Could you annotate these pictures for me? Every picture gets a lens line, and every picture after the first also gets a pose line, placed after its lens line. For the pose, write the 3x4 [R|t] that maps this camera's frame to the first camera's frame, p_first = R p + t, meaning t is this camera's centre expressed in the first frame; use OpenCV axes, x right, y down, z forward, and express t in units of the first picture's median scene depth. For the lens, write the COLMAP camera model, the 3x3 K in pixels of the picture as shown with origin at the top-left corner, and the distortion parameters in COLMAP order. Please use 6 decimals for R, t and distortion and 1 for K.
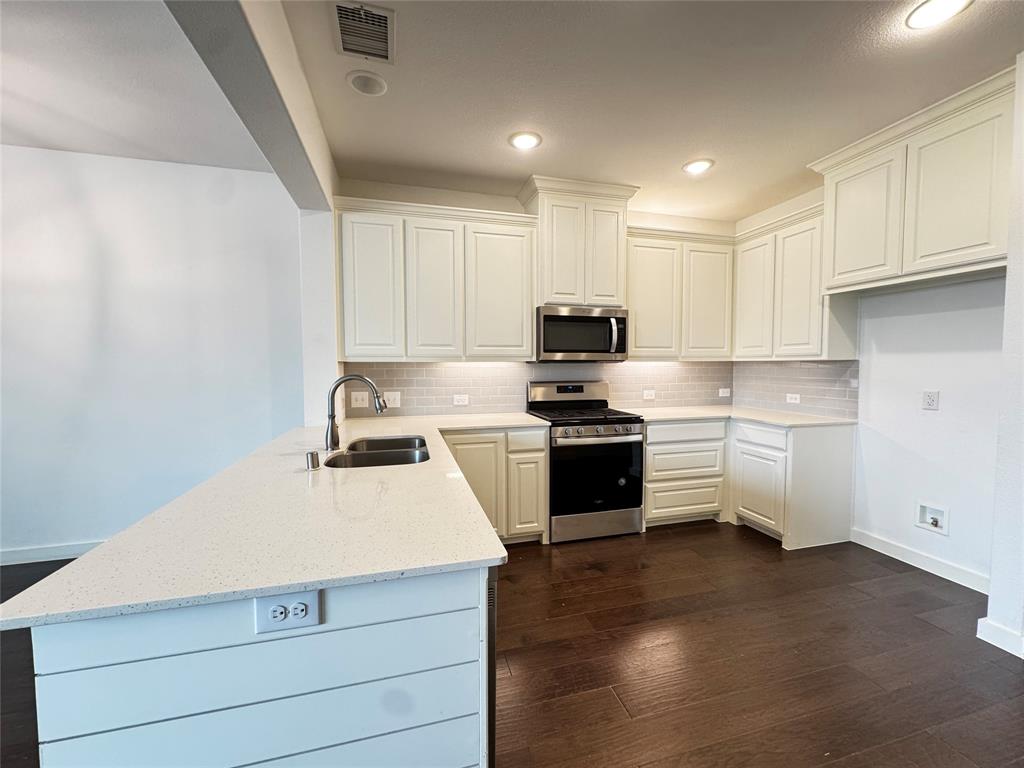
lens RADIAL K [[409.0, 0, 512.0], [0, 409.0, 385.4], [0, 0, 1]] dist [-0.002113, 0.000765]
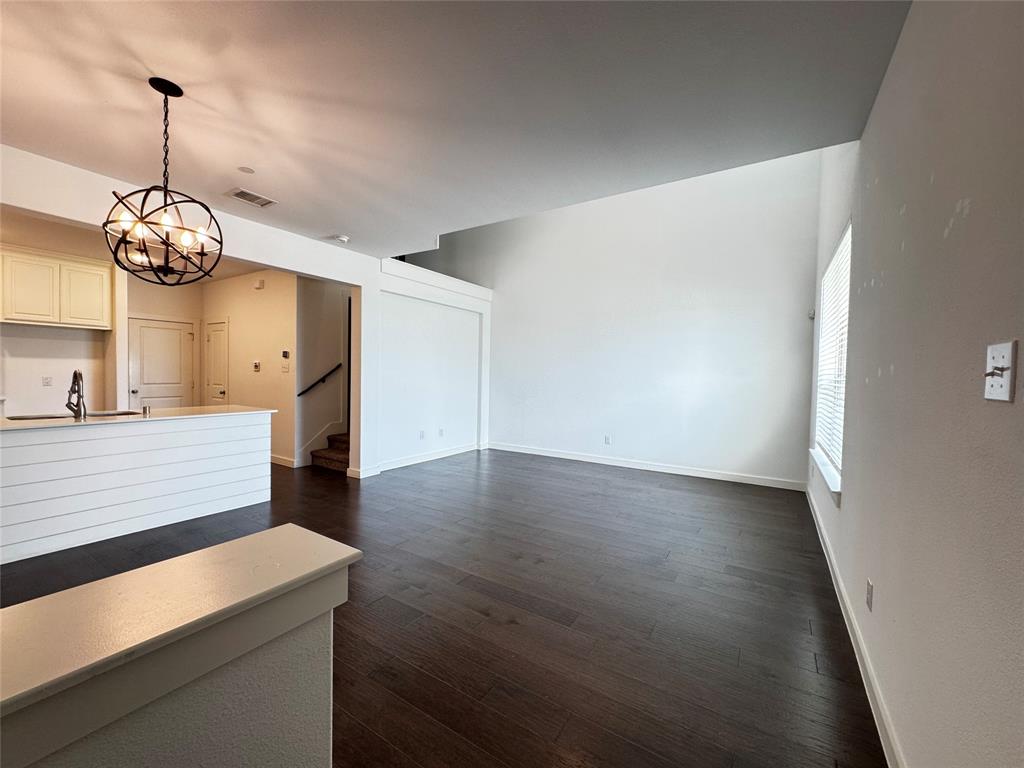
lens RADIAL K [[409.0, 0, 503.3], [0, 409.0, 380.9], [0, 0, 1]] dist [-0.002113, 0.000765]
pose [[-0.679012, -0.022081, 0.733795, -1.879176], [0.021276, 0.998536, 0.049735, -0.017867], [-0.733819, 0.049383, -0.677548, 0.637878]]
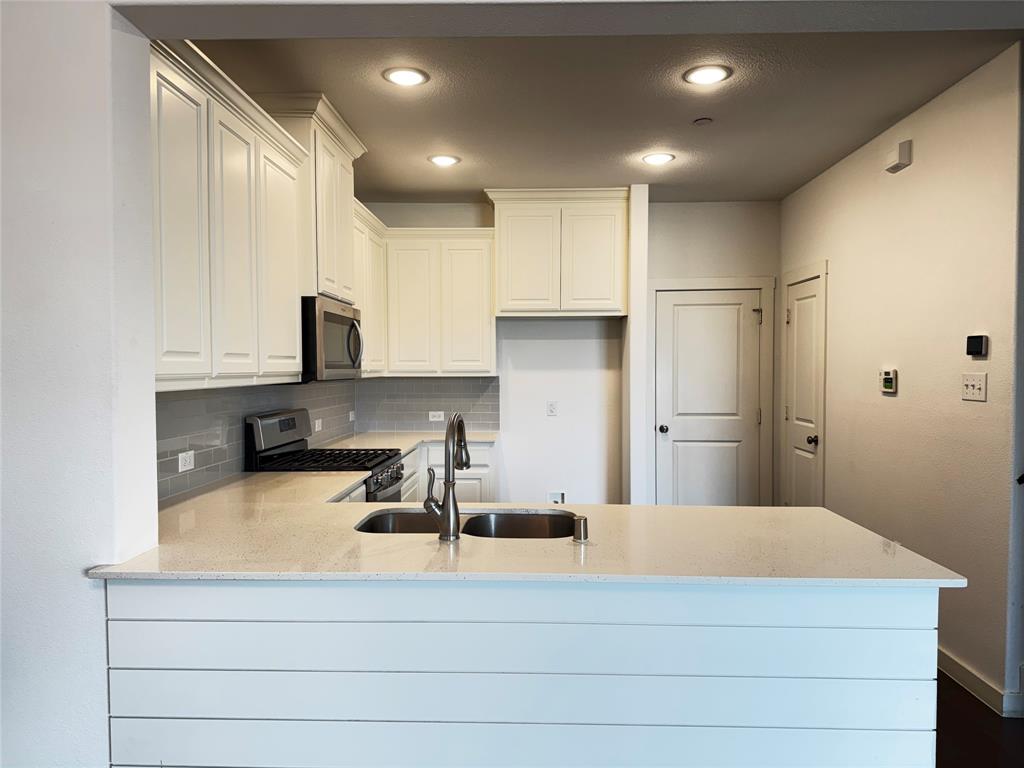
lens RADIAL K [[698.4, 0, 510.6], [0, 698.4, 393.2], [0, 0, 1]] dist [-0.000001, -0.009867]
pose [[0.292603, -0.032353, 0.955687, -0.969446], [0.048843, 0.998629, 0.018852, -0.052469], [-0.954986, 0.041163, 0.293782, 0.443411]]
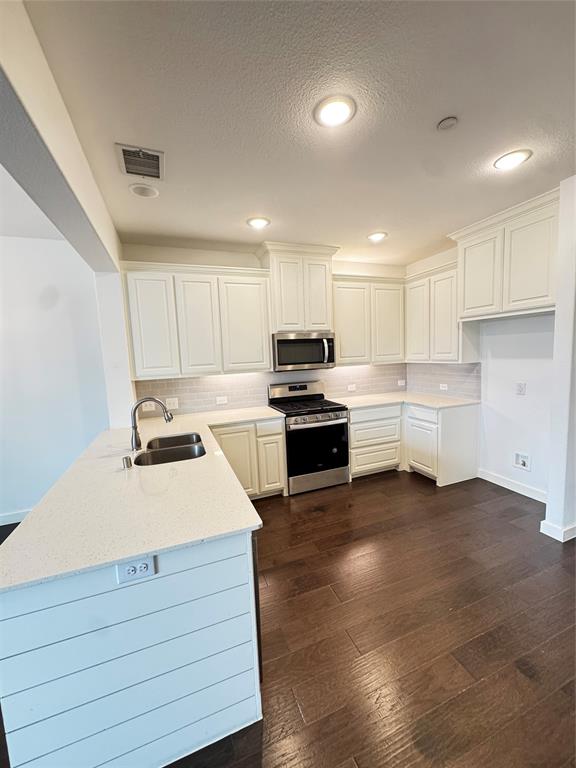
lens RADIAL K [[306.7, 0, 288.1], [0, 306.7, 384.8], [0, 0, 1]] dist [-0.002113, 0.000765]
pose [[0.993635, -0.050572, 0.100657, -0.001422], [0.045474, 0.997594, 0.052320, -0.074919], [-0.103061, -0.047410, 0.993545, -0.089437]]
